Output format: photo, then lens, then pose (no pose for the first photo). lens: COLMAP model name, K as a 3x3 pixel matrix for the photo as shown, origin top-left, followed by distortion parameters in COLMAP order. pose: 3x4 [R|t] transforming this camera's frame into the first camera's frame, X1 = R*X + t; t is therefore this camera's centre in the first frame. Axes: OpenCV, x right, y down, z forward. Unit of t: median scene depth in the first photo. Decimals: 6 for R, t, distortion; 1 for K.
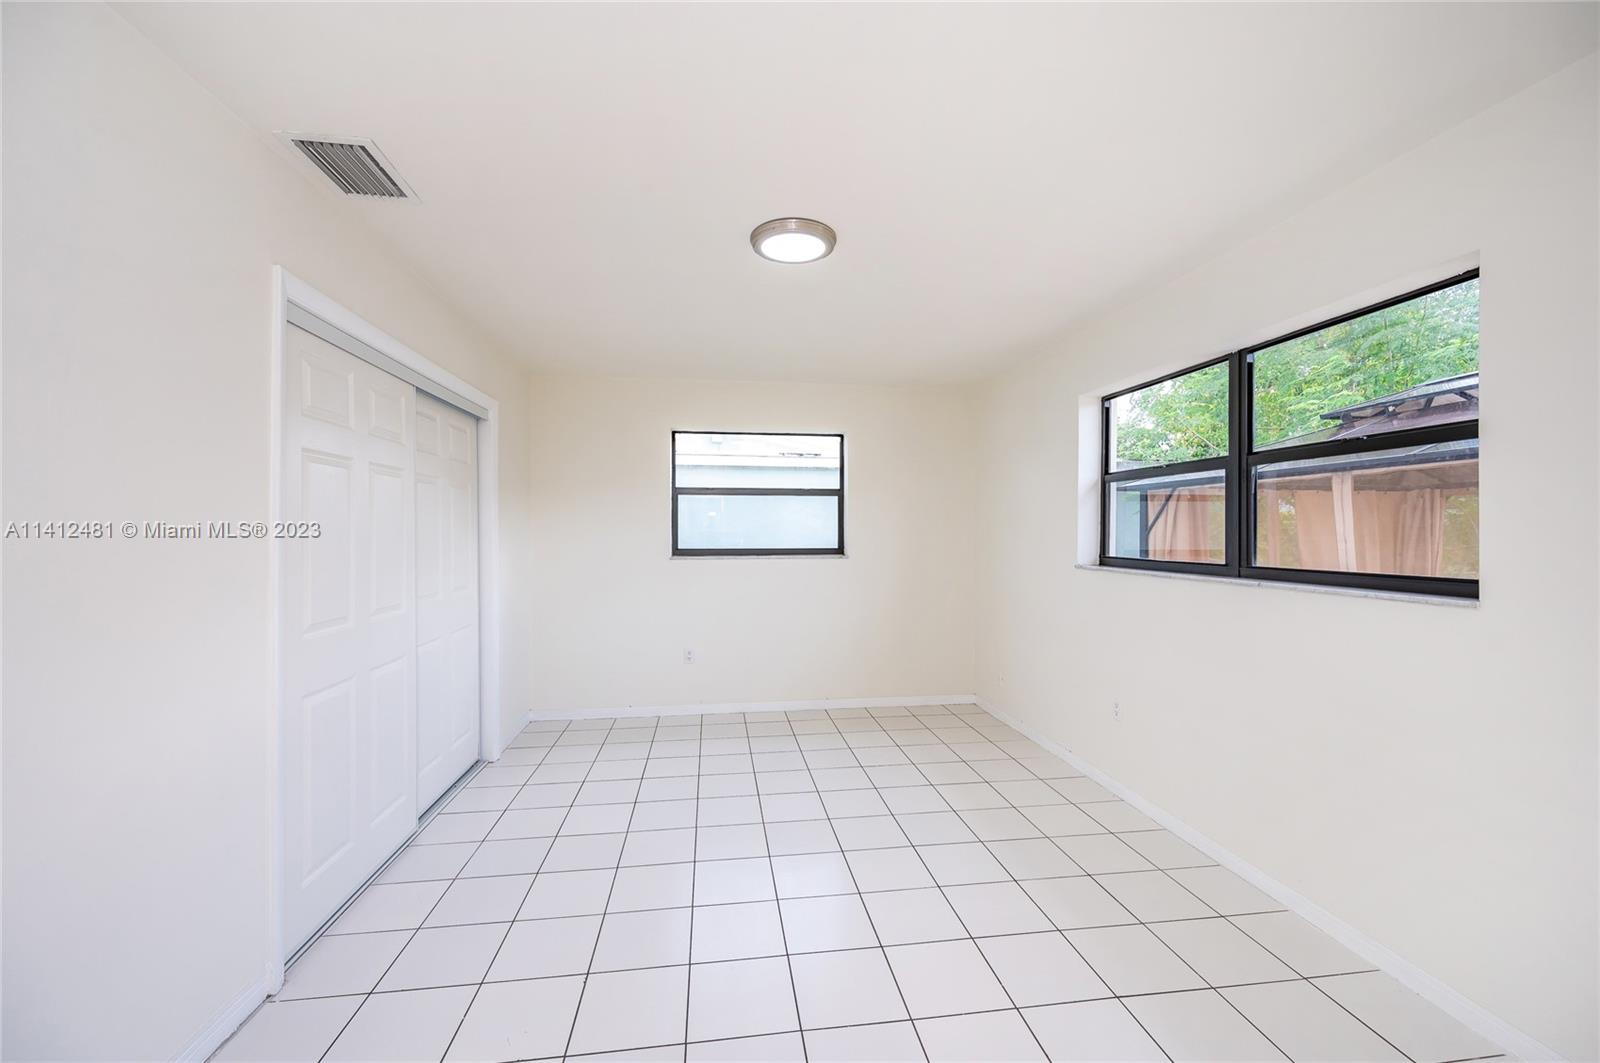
lens RADIAL K [[628.0, 0, 766.8], [0, 628.0, 528.7], [0, 0, 1]] dist [0.002462, -0.000612]
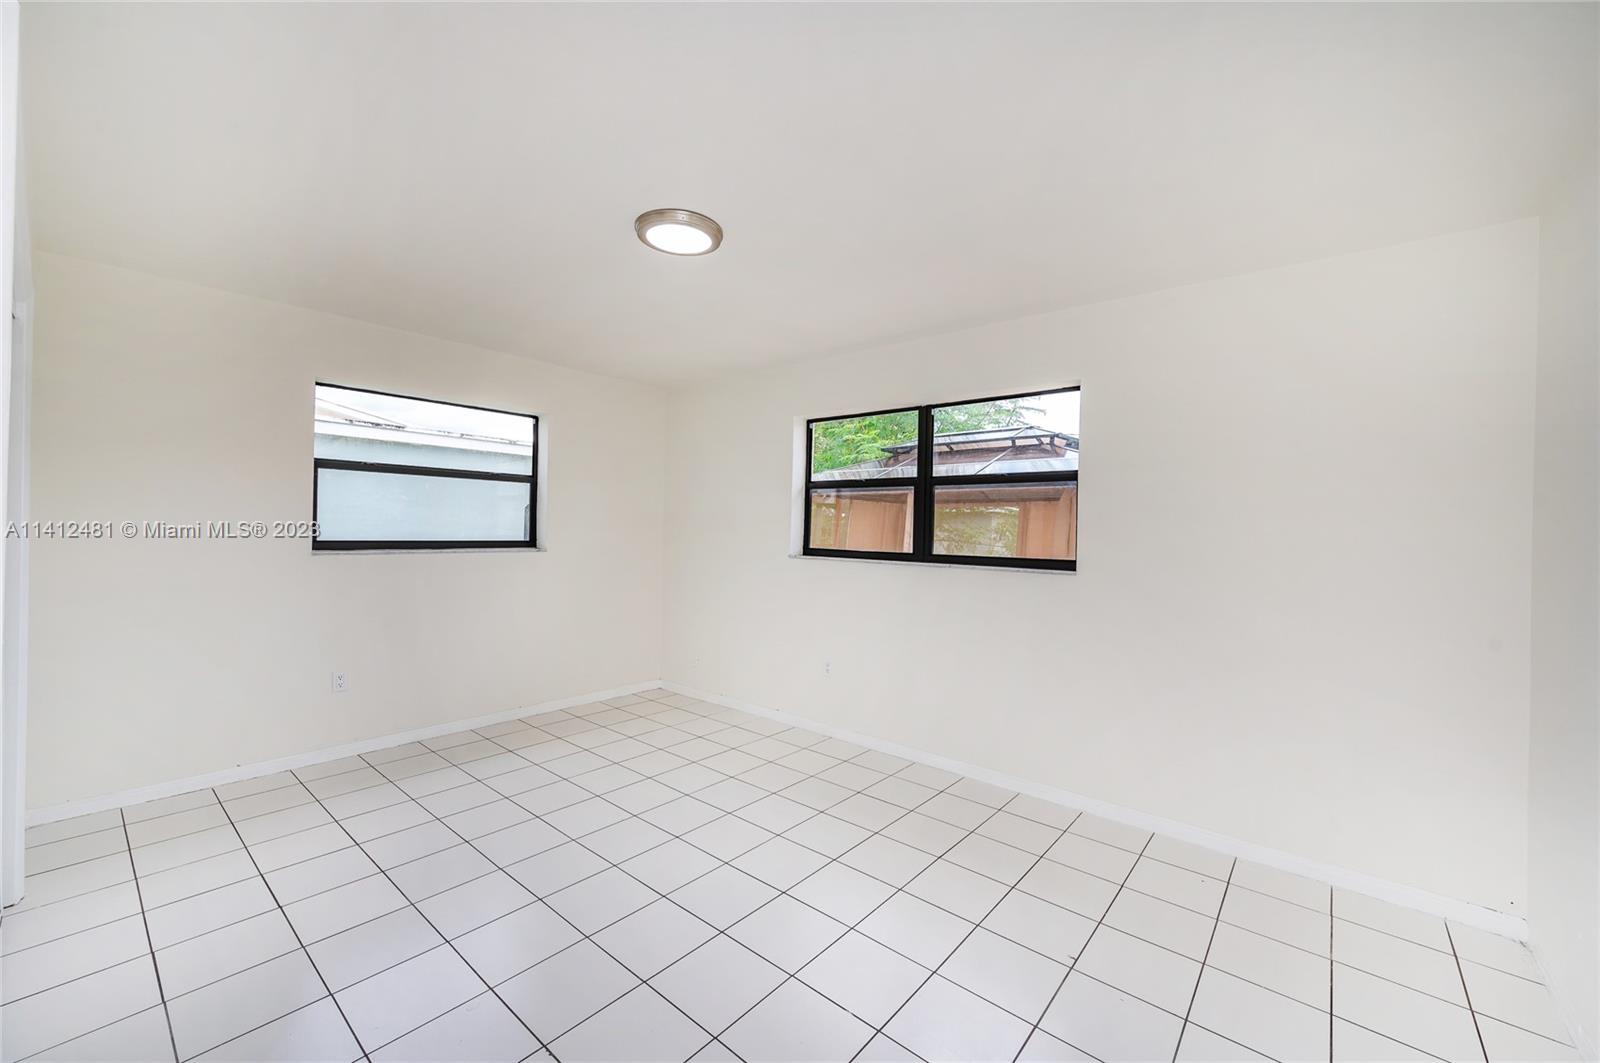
lens RADIAL K [[628.0, 0, 803.8], [0, 628.0, 530.9], [0, 0, 1]] dist [0.002462, -0.000612]
pose [[0.735718, 0.015143, 0.677119, -0.313011], [-0.025297, 0.999667, 0.005130, 0.003456], [-0.676815, -0.020903, 0.735856, 0.090232]]
